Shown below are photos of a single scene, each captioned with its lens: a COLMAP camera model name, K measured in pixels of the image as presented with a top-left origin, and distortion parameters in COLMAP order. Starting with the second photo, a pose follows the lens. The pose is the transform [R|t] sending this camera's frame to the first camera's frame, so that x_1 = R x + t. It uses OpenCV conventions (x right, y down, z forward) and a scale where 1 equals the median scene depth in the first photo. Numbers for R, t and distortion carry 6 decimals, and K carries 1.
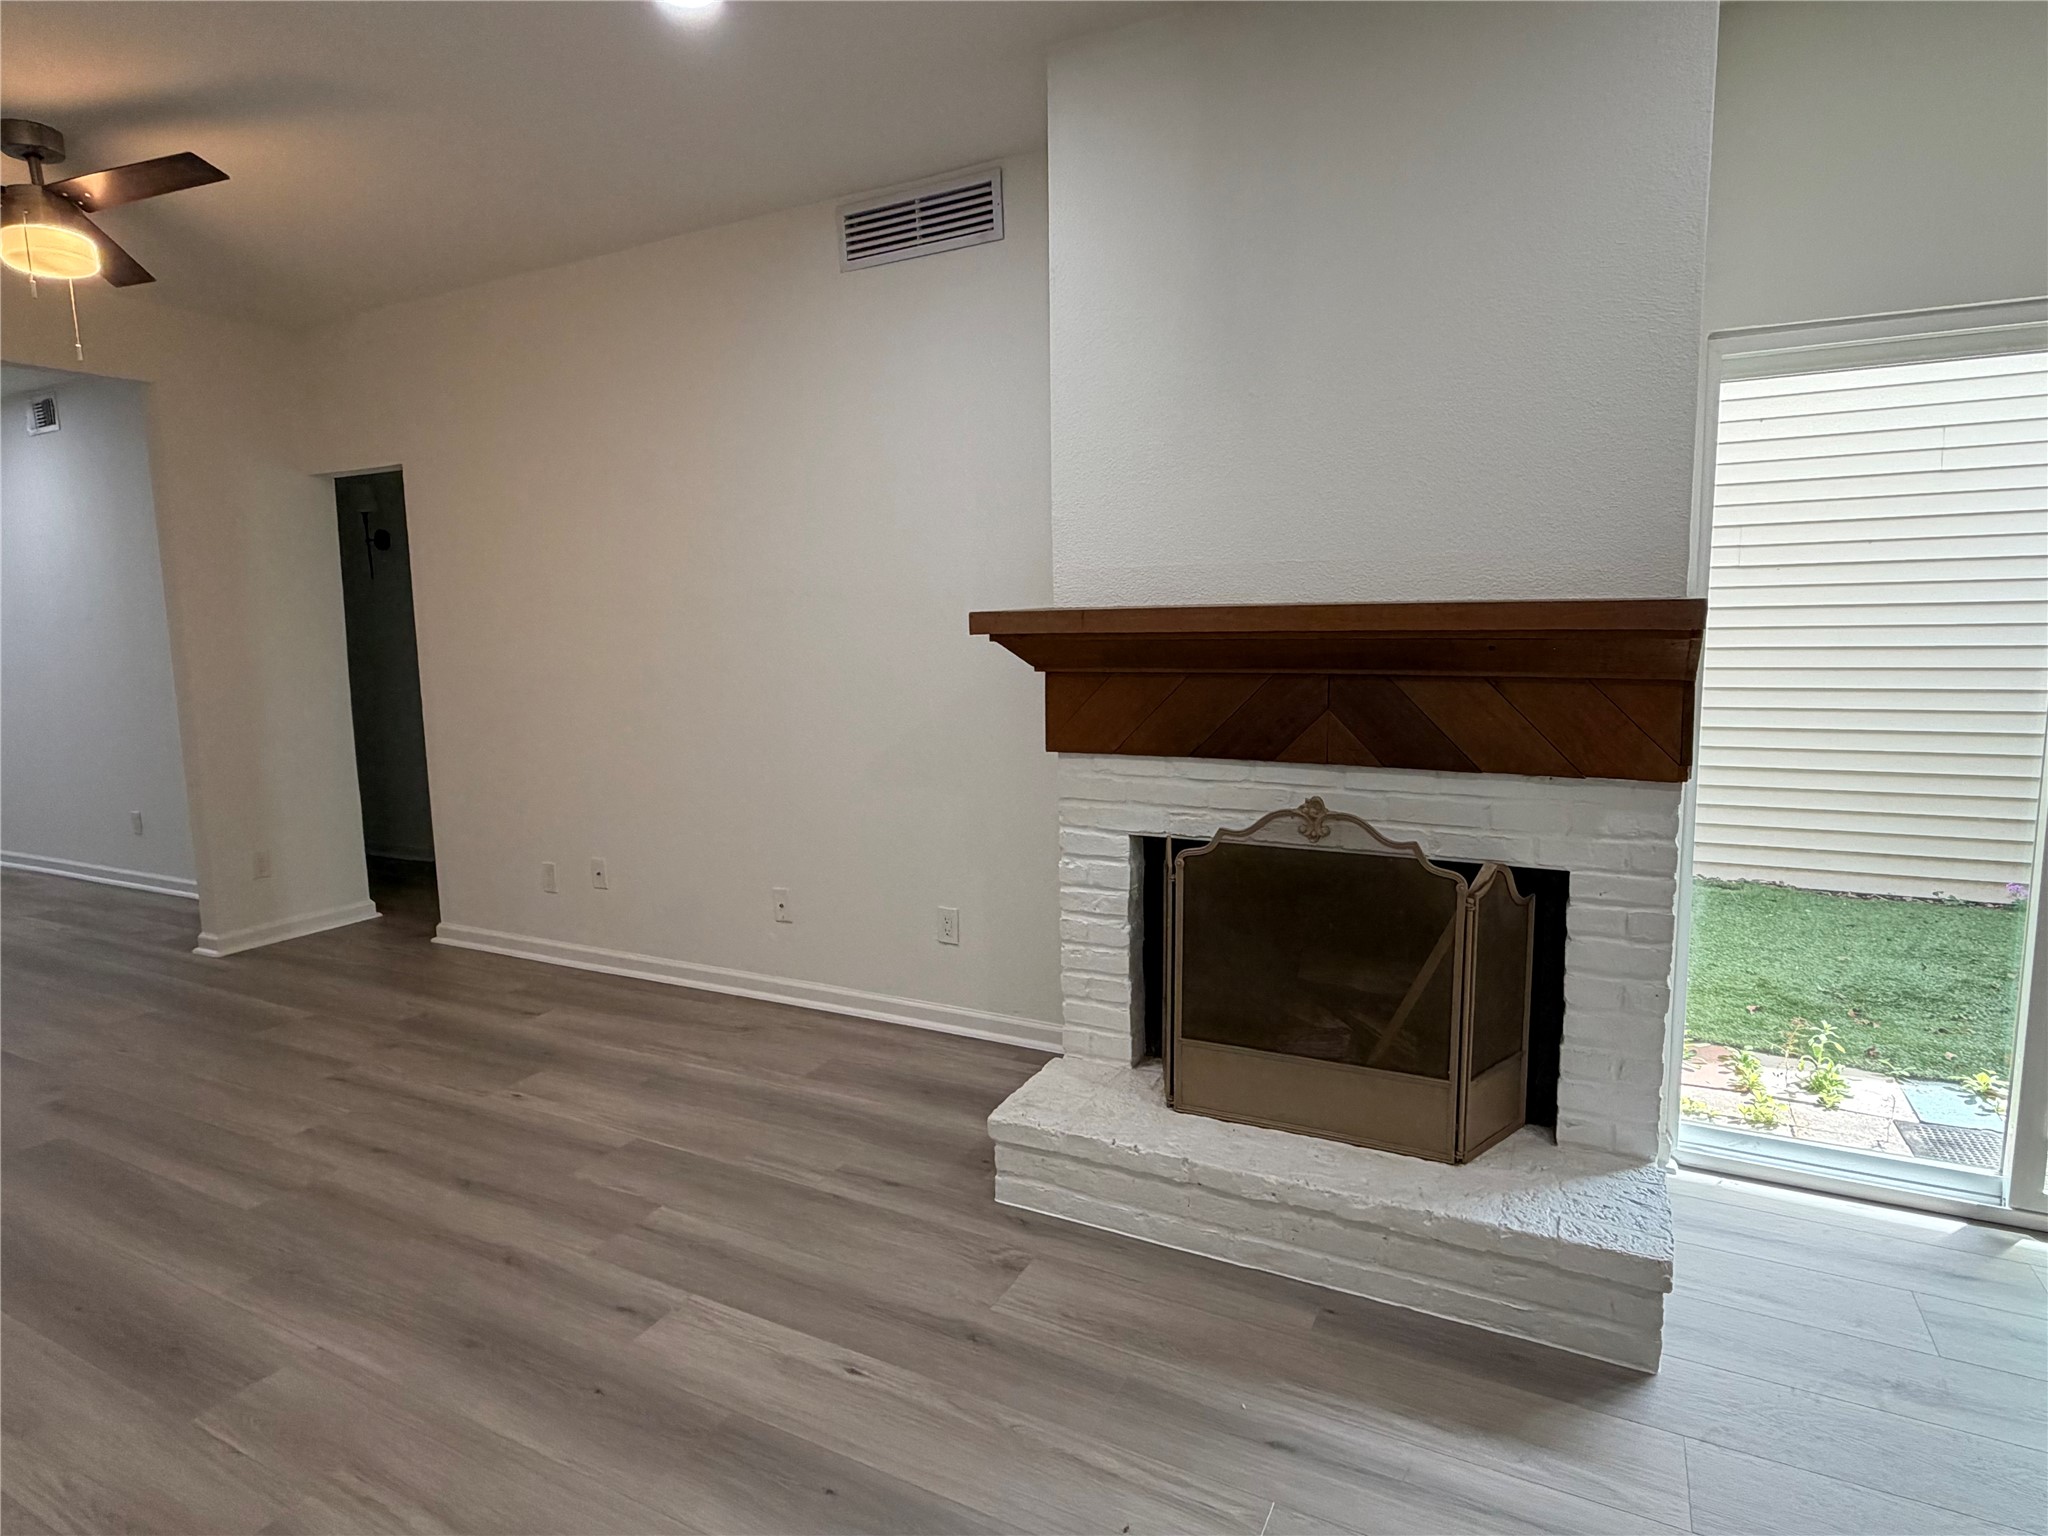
lens RADIAL K [[1109.5, 0, 1024.0], [0, 1109.5, 768.0], [0, 0, 1]] dist [-0.001074, 0.000922]
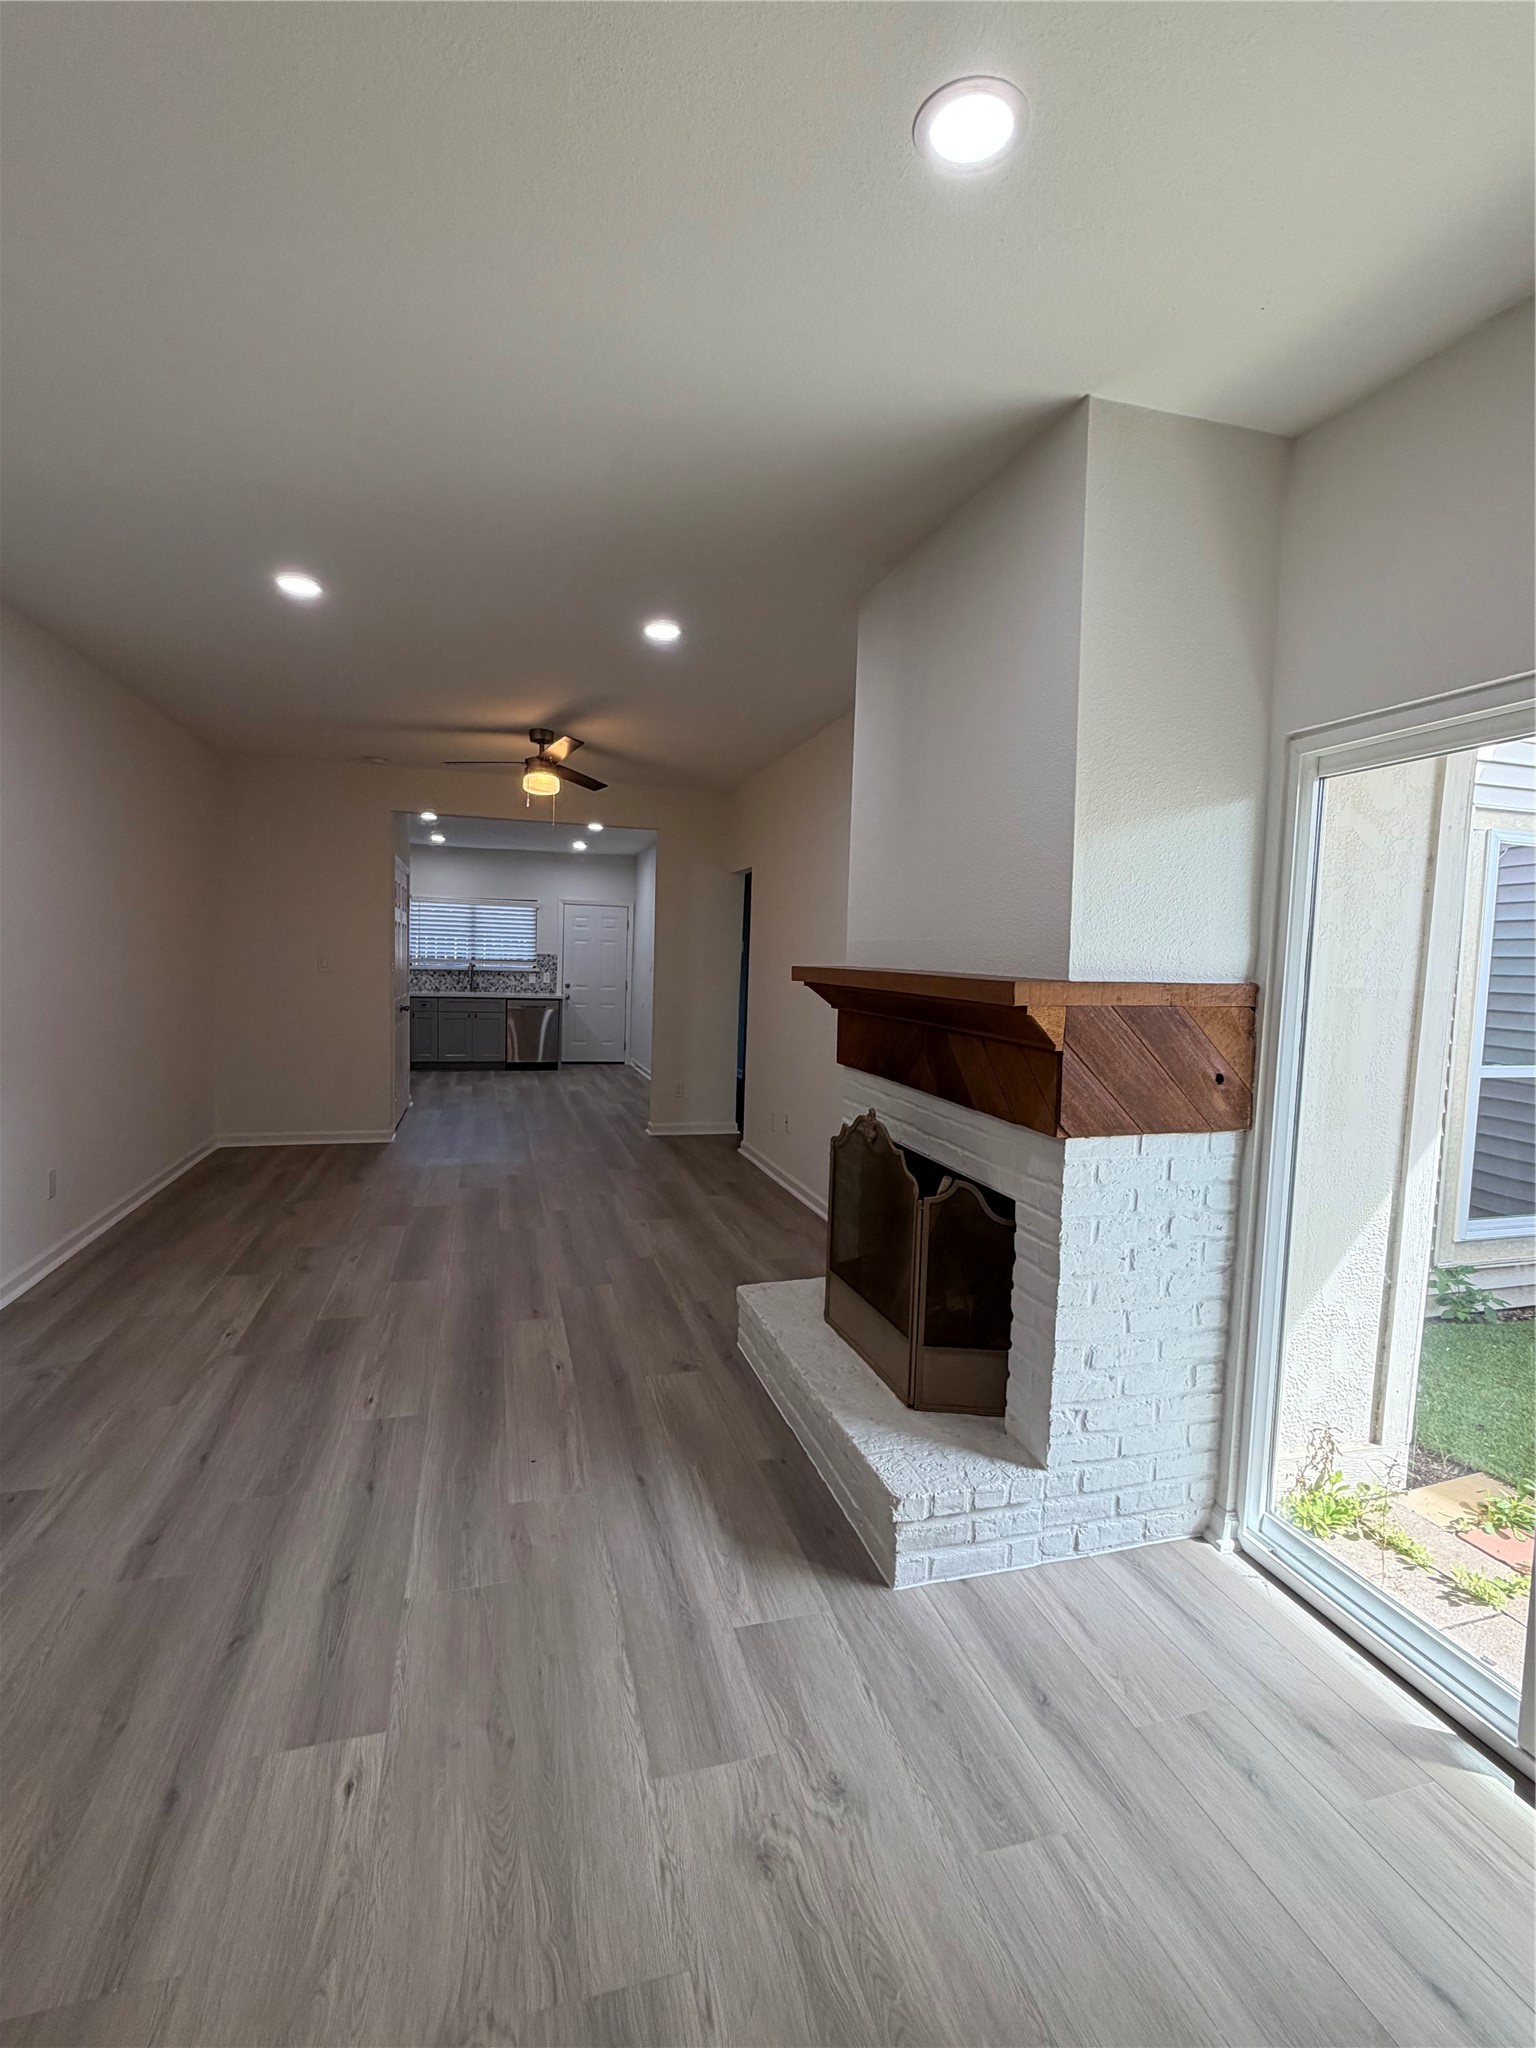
lens RADIAL K [[927.8, 0, 768.0], [0, 927.8, 1024.0], [0, 0, 1]] dist [-0.000354, -0.000381]
pose [[0.703638, 0.093889, -0.704329, 0.907803], [-0.141719, 0.989860, -0.009629, -0.045996], [0.696283, 0.106592, 0.709809, 0.067386]]
